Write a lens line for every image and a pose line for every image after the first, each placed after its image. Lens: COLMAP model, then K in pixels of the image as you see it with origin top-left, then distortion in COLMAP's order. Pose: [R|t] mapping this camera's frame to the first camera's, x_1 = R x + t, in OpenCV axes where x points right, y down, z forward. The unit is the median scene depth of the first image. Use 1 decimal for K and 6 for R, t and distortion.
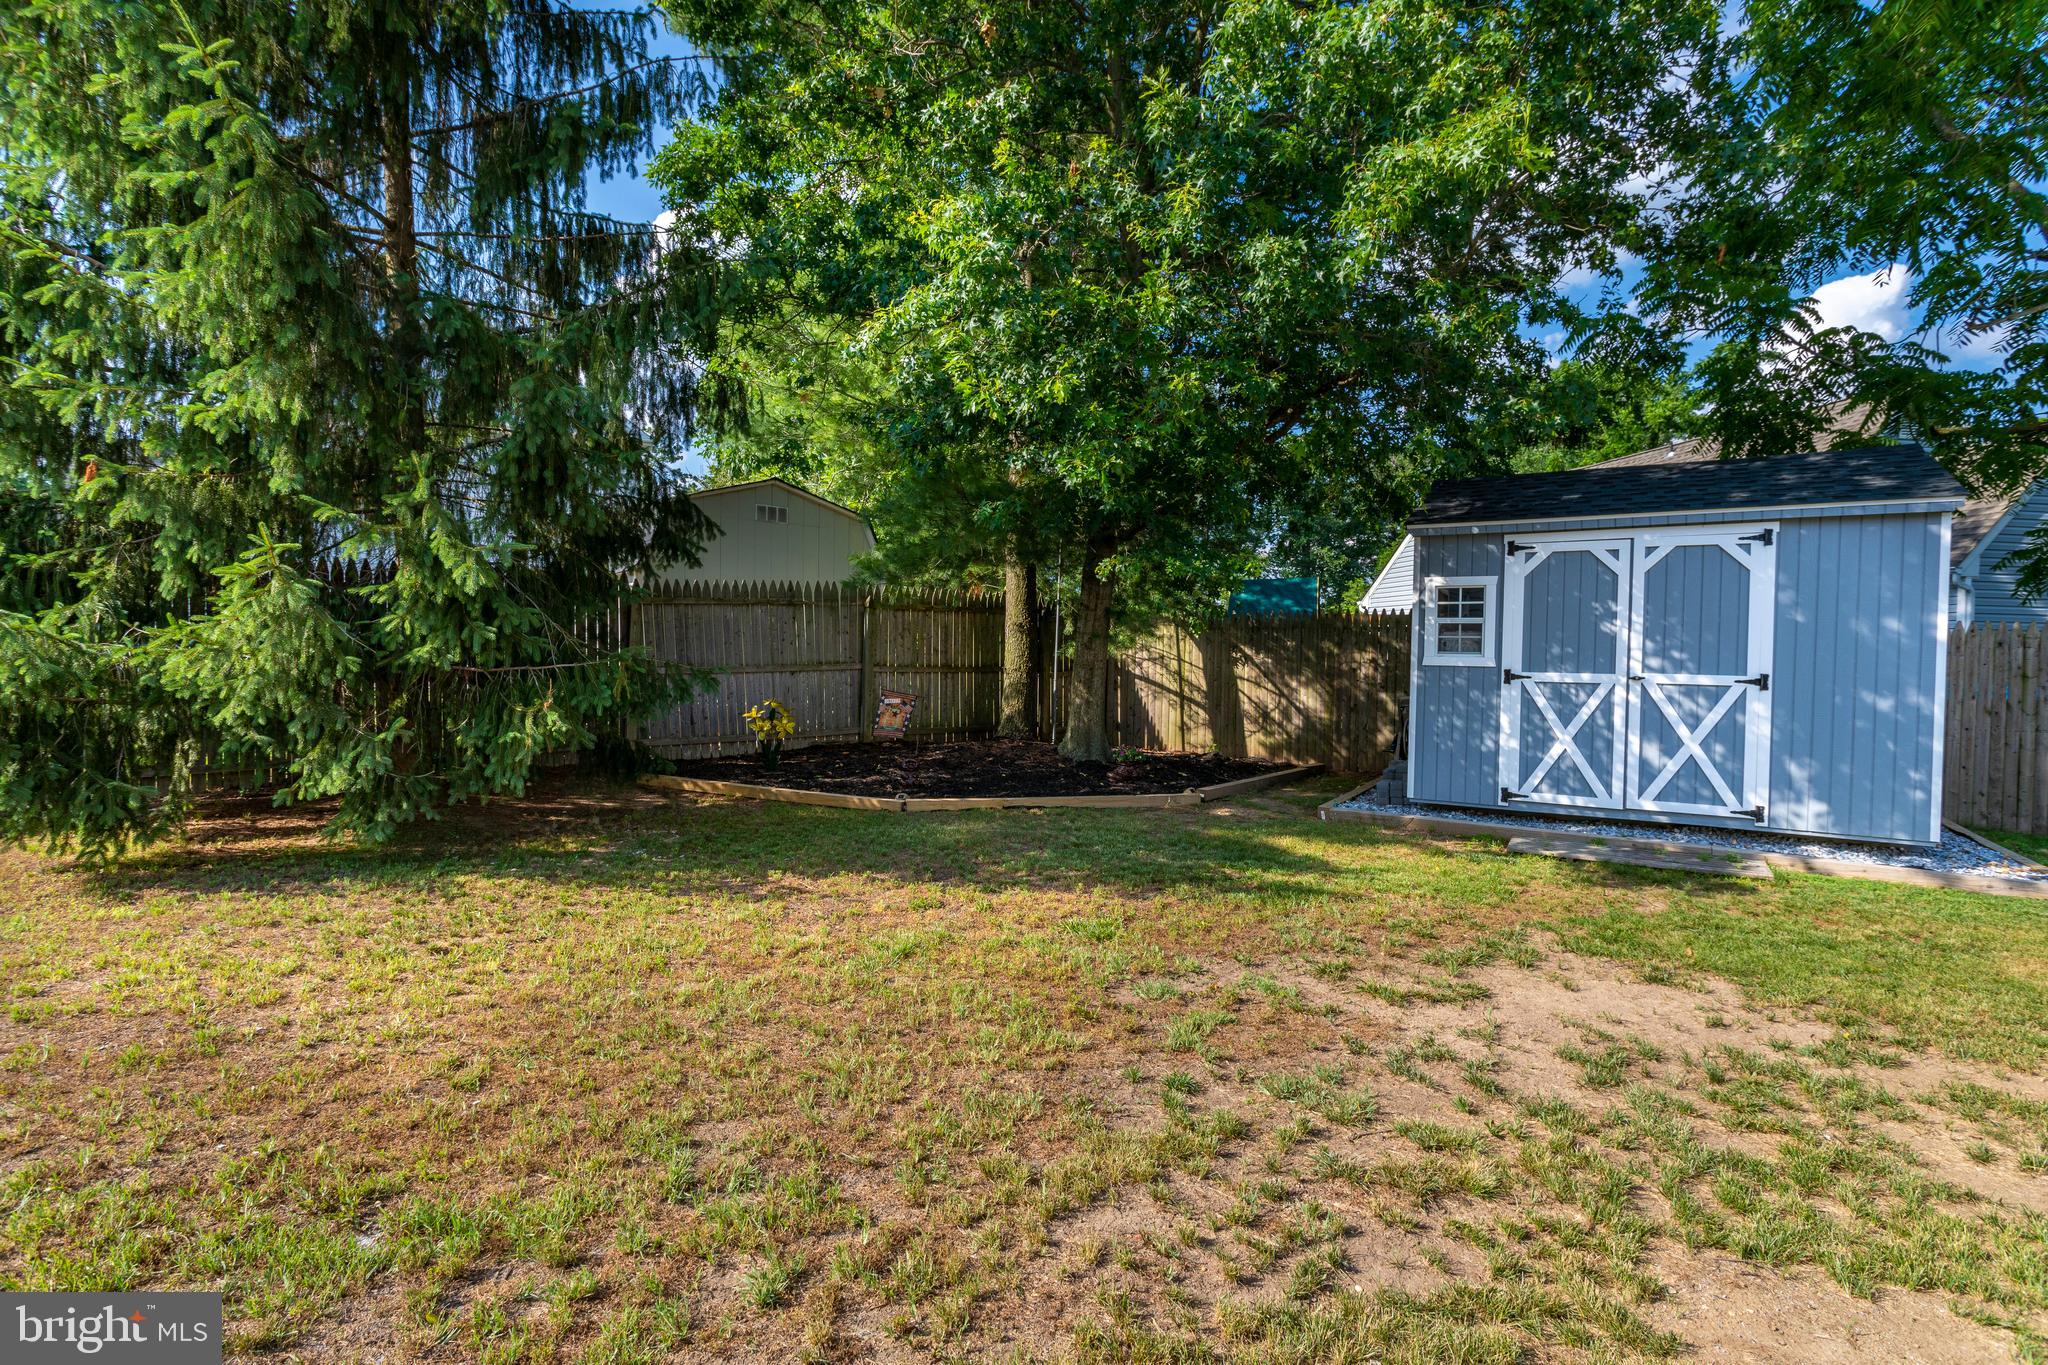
lens RADIAL K [[995.3, 0, 1043.3], [0, 995.3, 671.3], [0, 0, 1]] dist [0.001972, -0.000601]
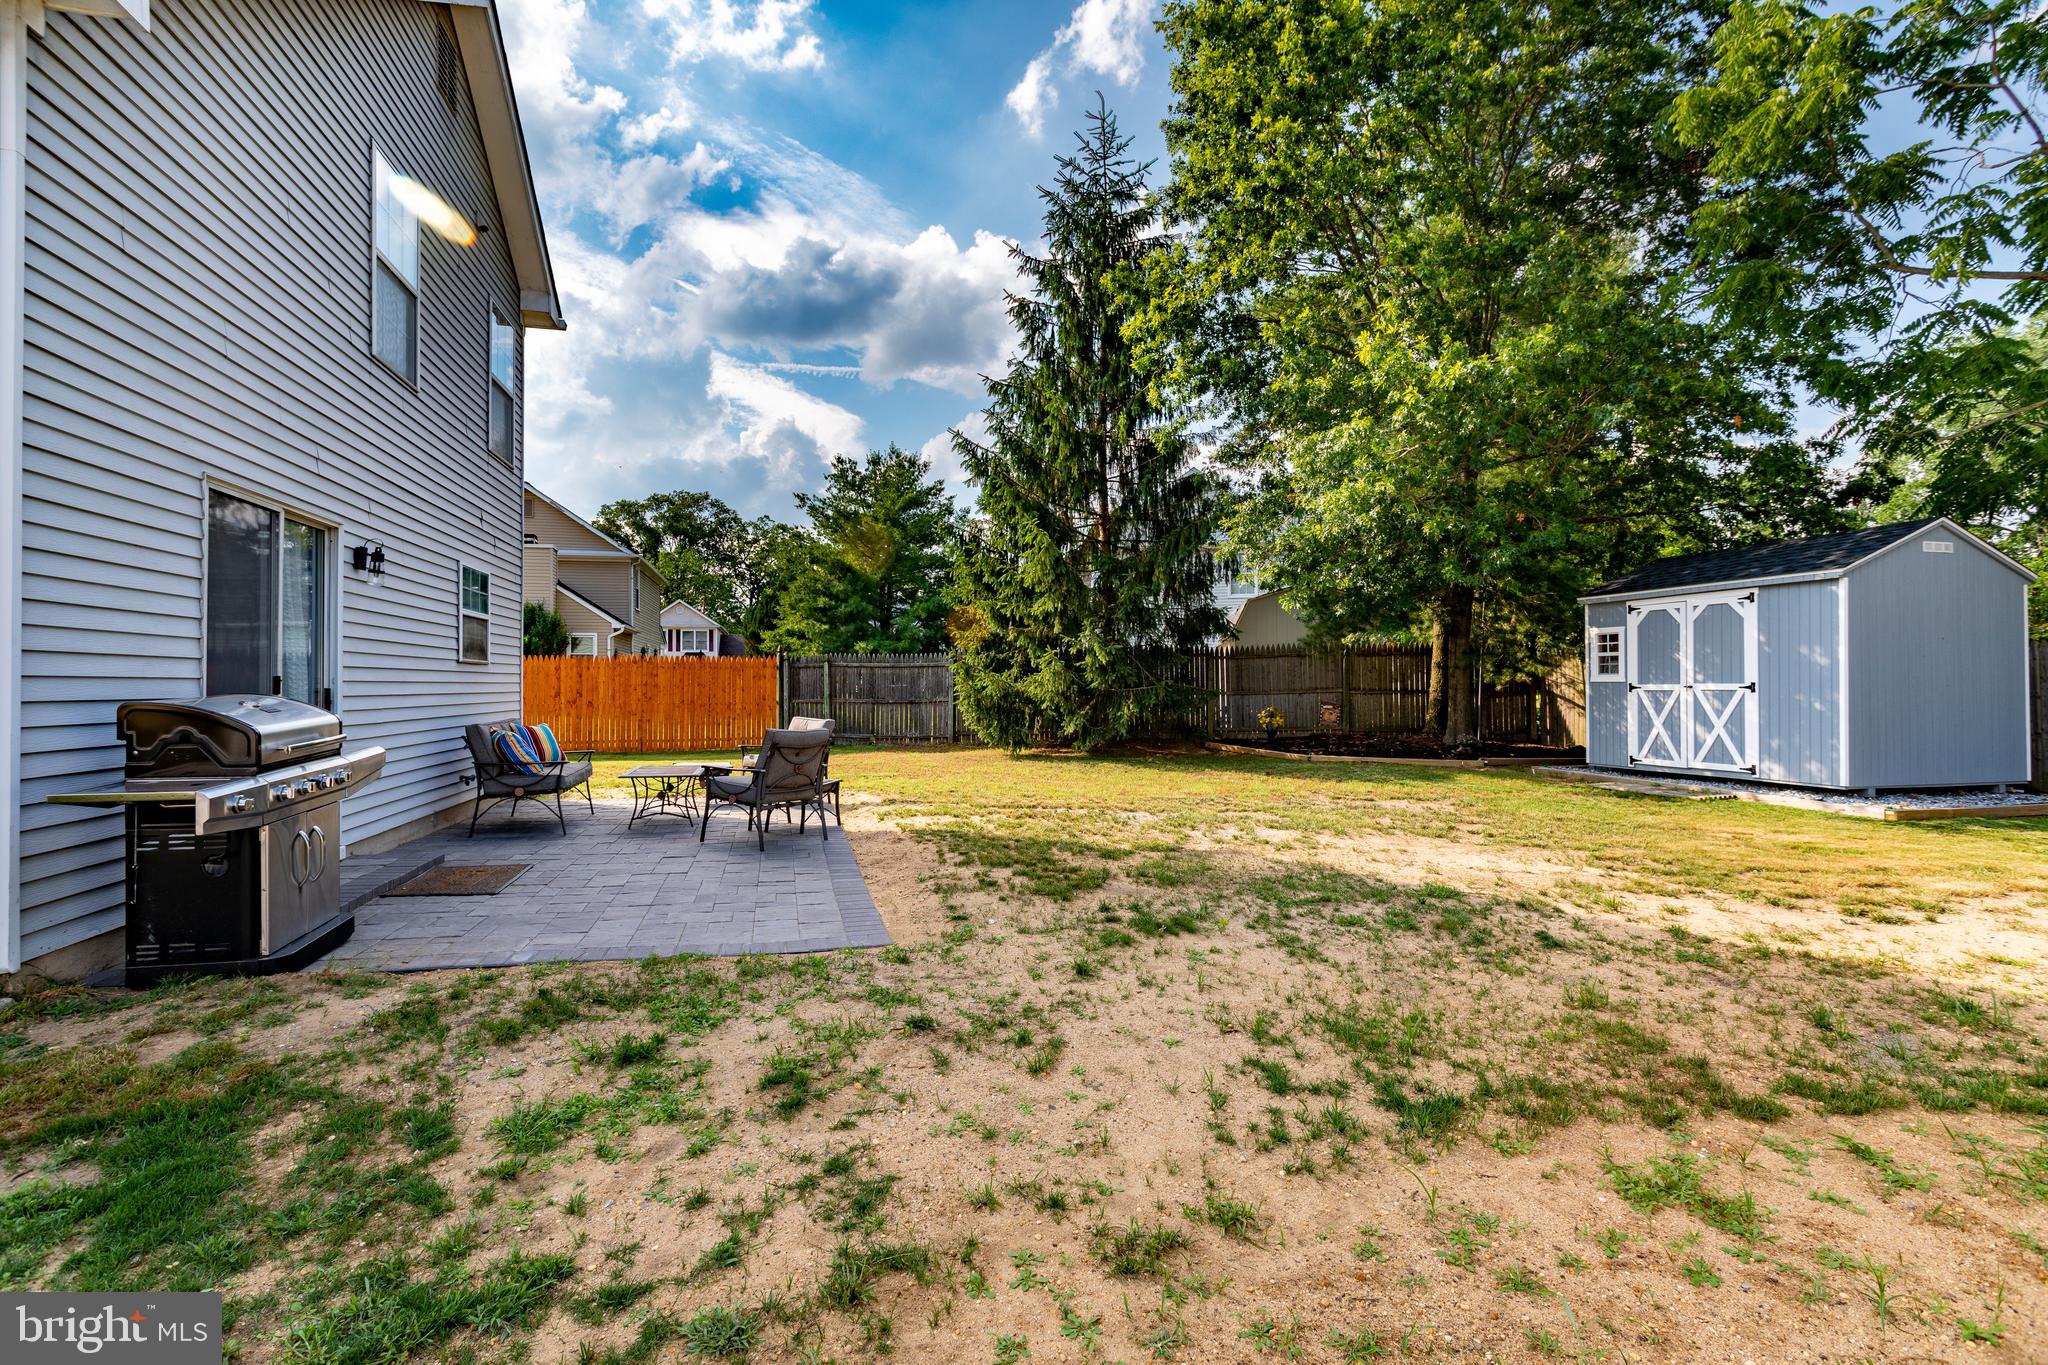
lens RADIAL K [[995.3, 0, 1021.6], [0, 995.3, 686.2], [0, 0, 1]] dist [0.001972, -0.000601]
pose [[0.715045, -0.017802, -0.698851, 0.951229], [0.001147, 0.999704, -0.024291, 0.044614], [0.699077, 0.016568, 0.714854, -0.926918]]
